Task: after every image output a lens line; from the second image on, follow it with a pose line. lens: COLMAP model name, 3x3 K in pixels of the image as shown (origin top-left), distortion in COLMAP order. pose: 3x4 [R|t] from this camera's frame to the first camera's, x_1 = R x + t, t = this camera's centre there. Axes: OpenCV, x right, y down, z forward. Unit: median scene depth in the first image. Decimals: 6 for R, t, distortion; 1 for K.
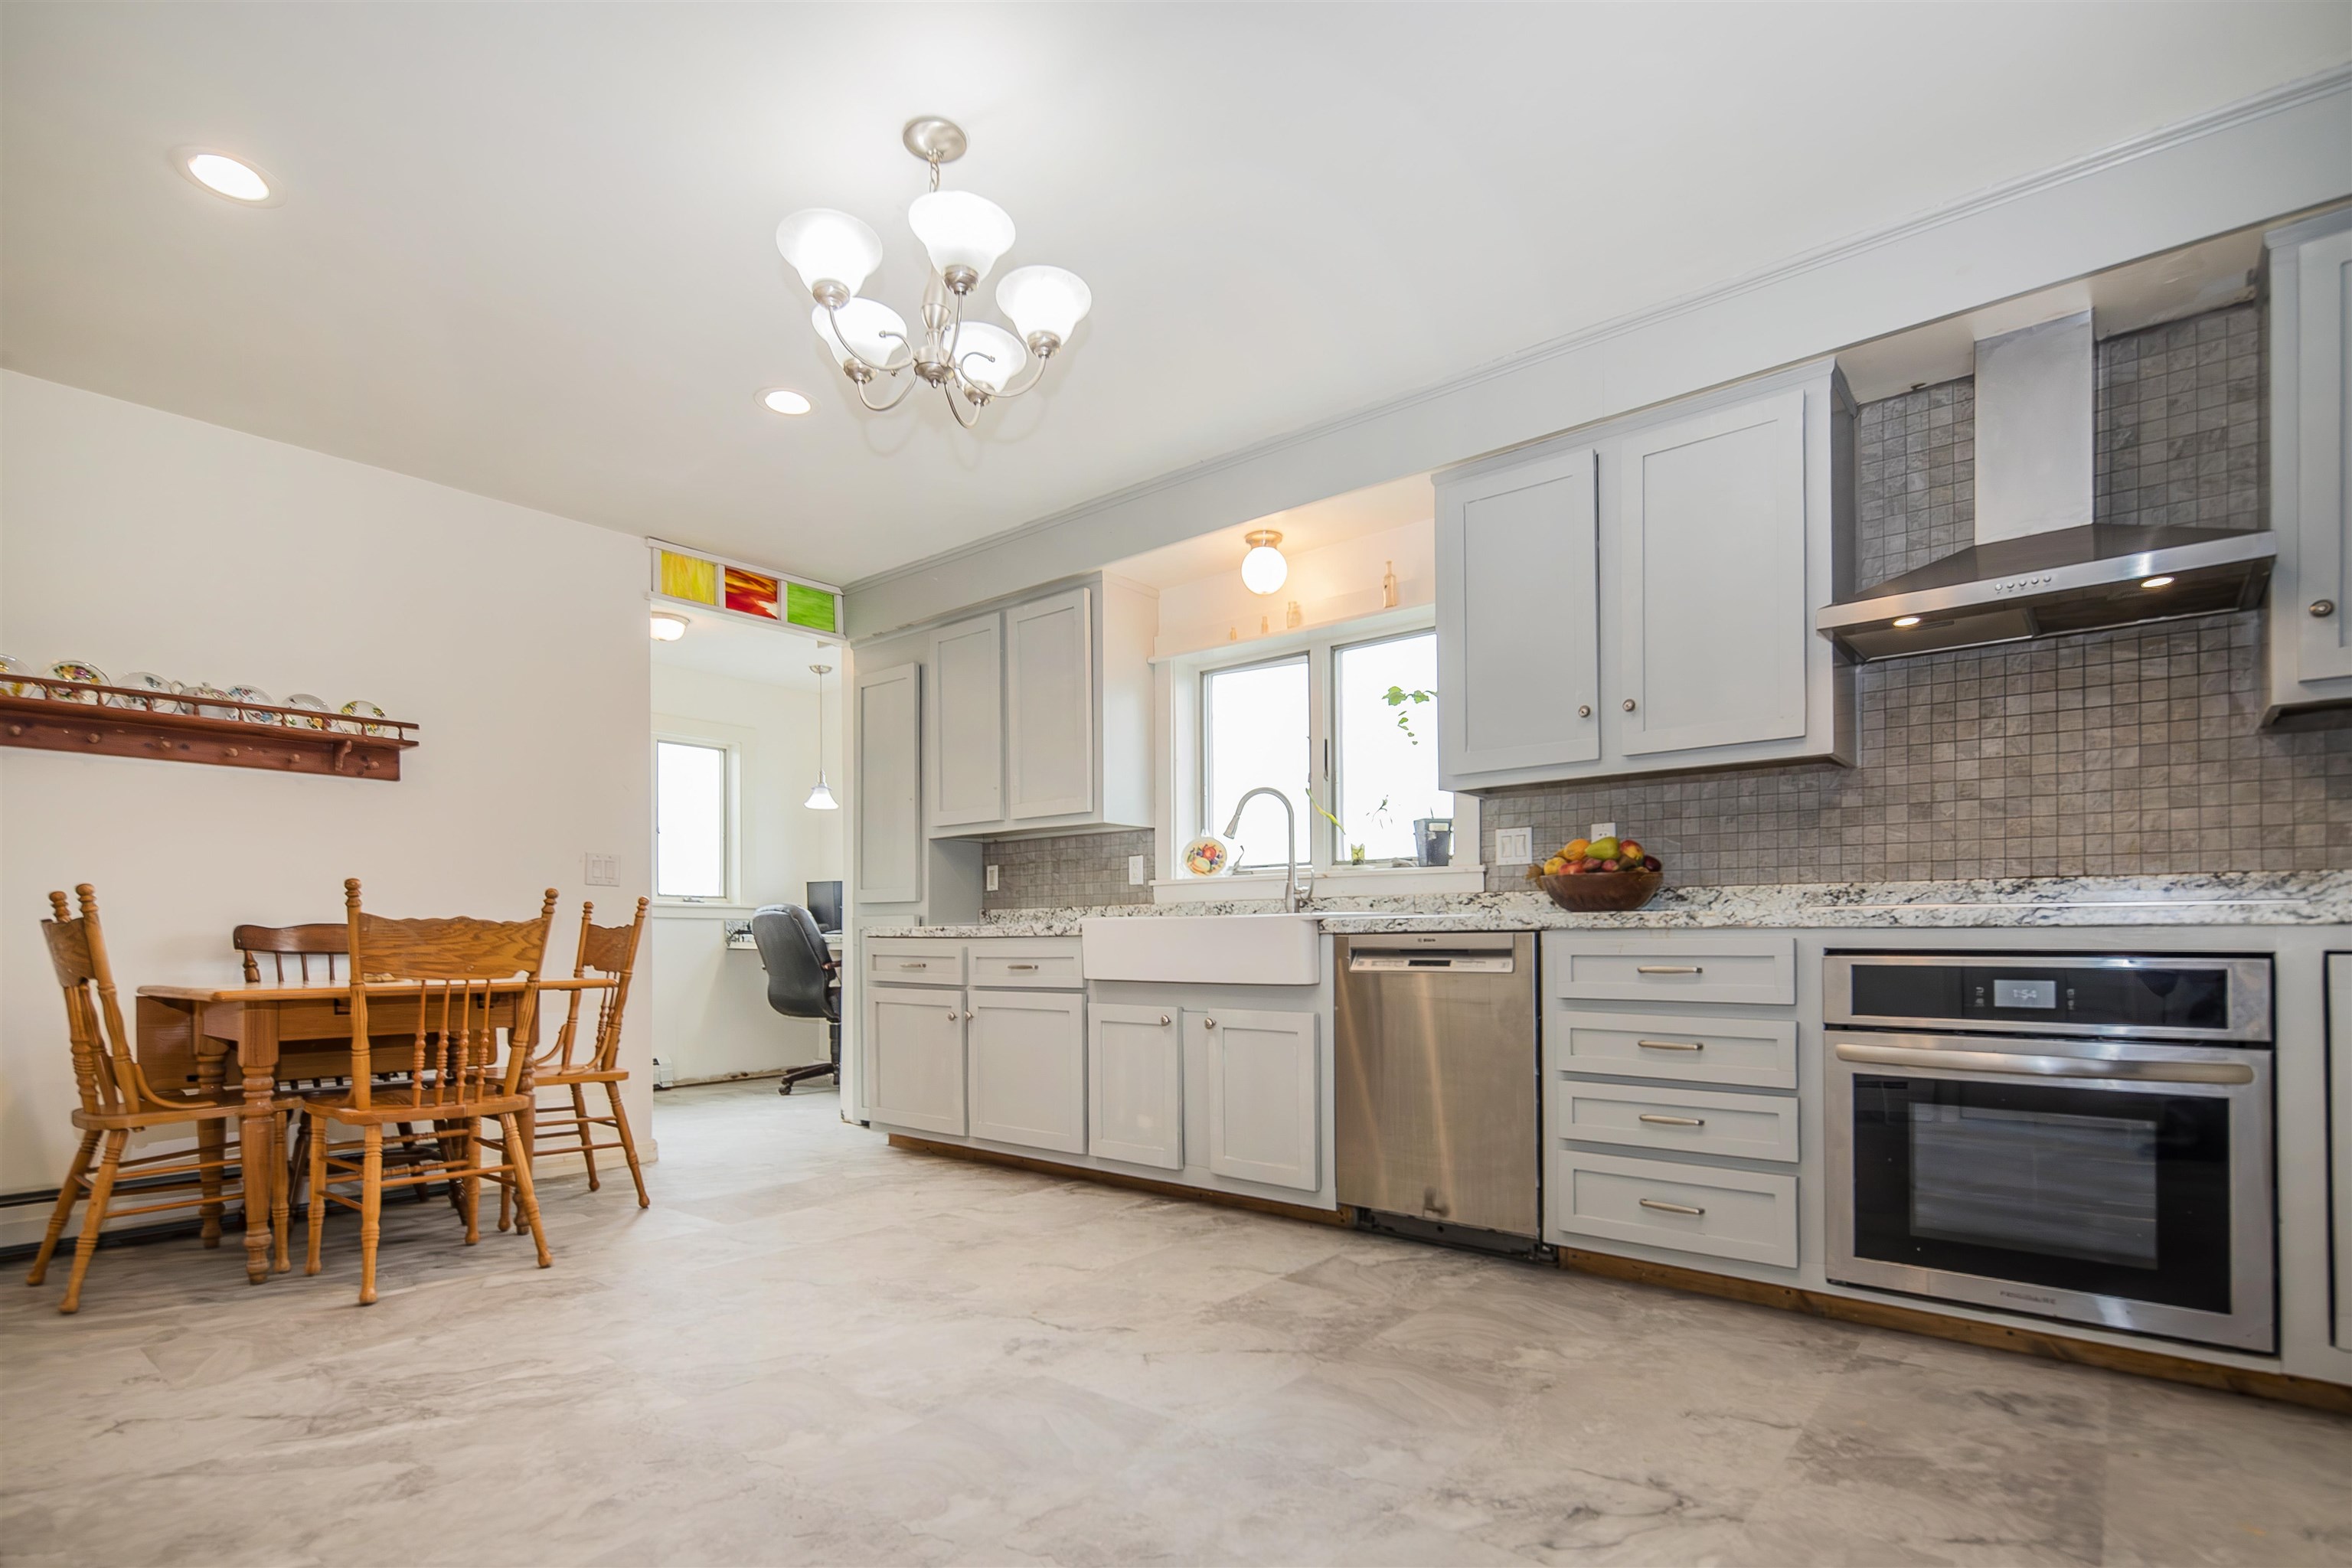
lens RADIAL K [[1207.3, 0, 1142.2], [0, 1207.3, 946.4], [0, 0, 1]] dist [0.011750, -0.003605]
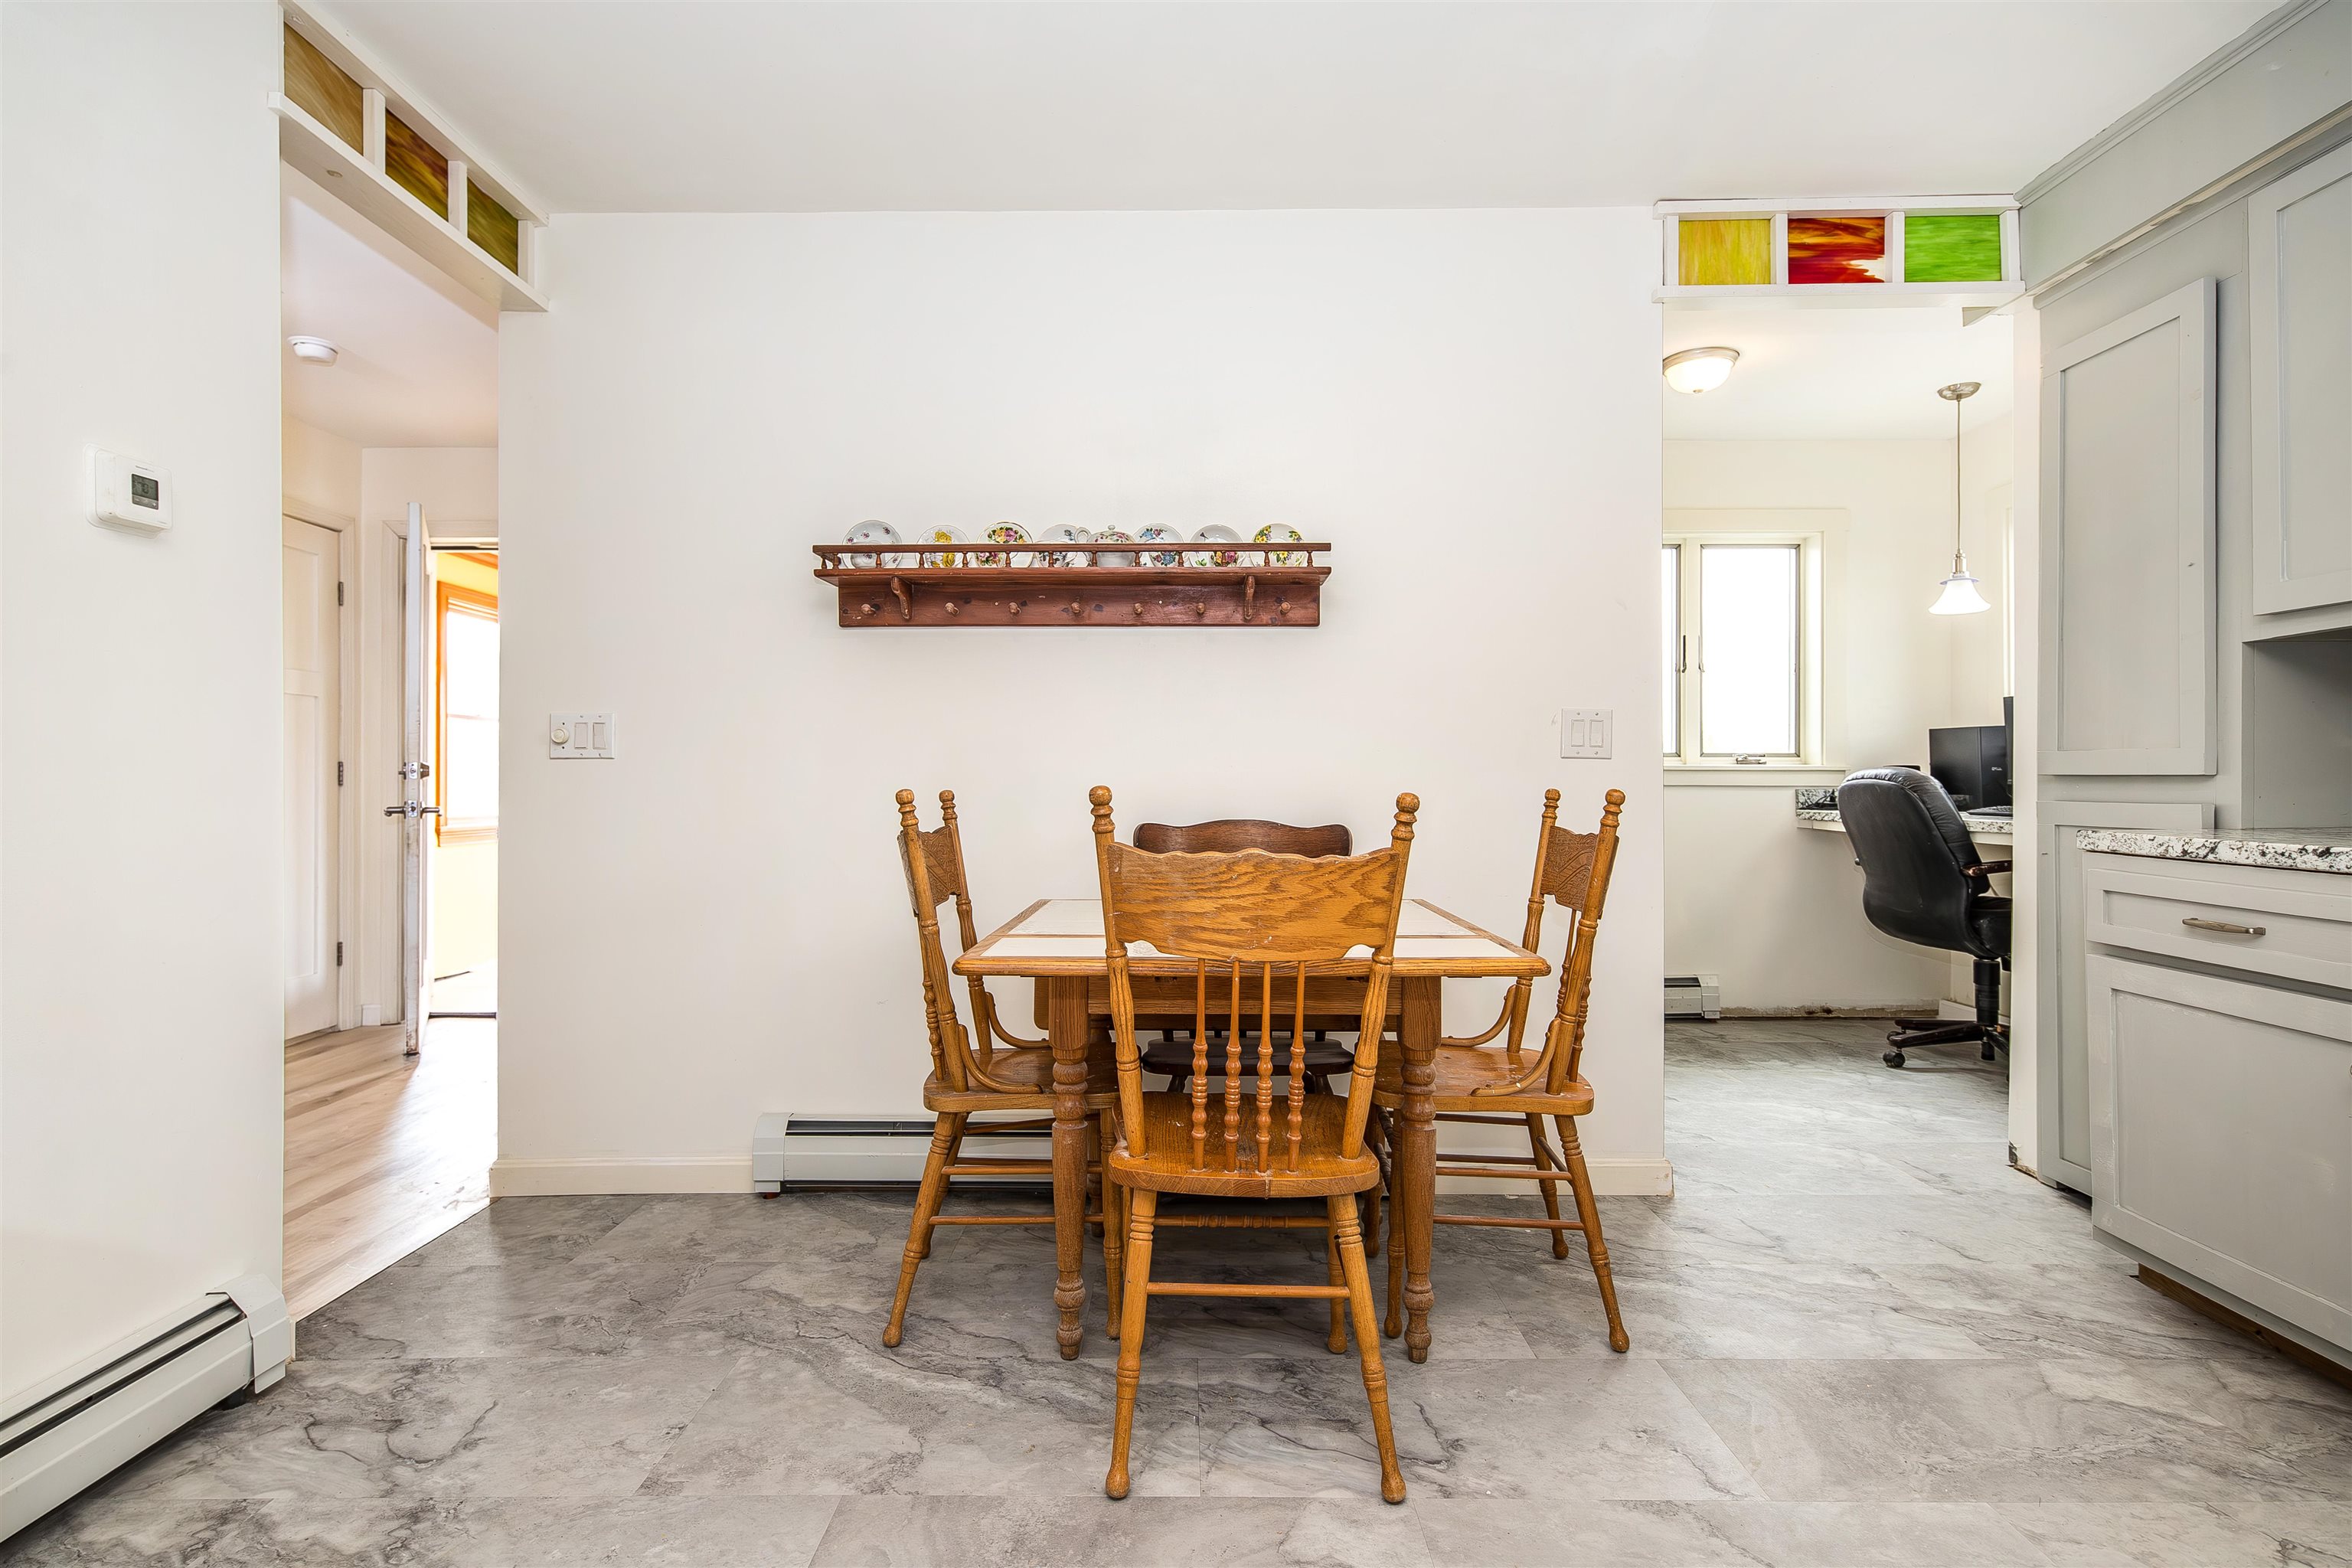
lens RADIAL K [[1207.3, 0, 1176.8], [0, 1207.3, 784.5], [0, 0, 1]] dist [0.011750, -0.003605]
pose [[0.683710, 0.001599, -0.729752, -0.133681], [-0.002138, 0.999998, 0.000189, -0.039279], [0.729751, 0.001431, 0.683712, 0.436013]]
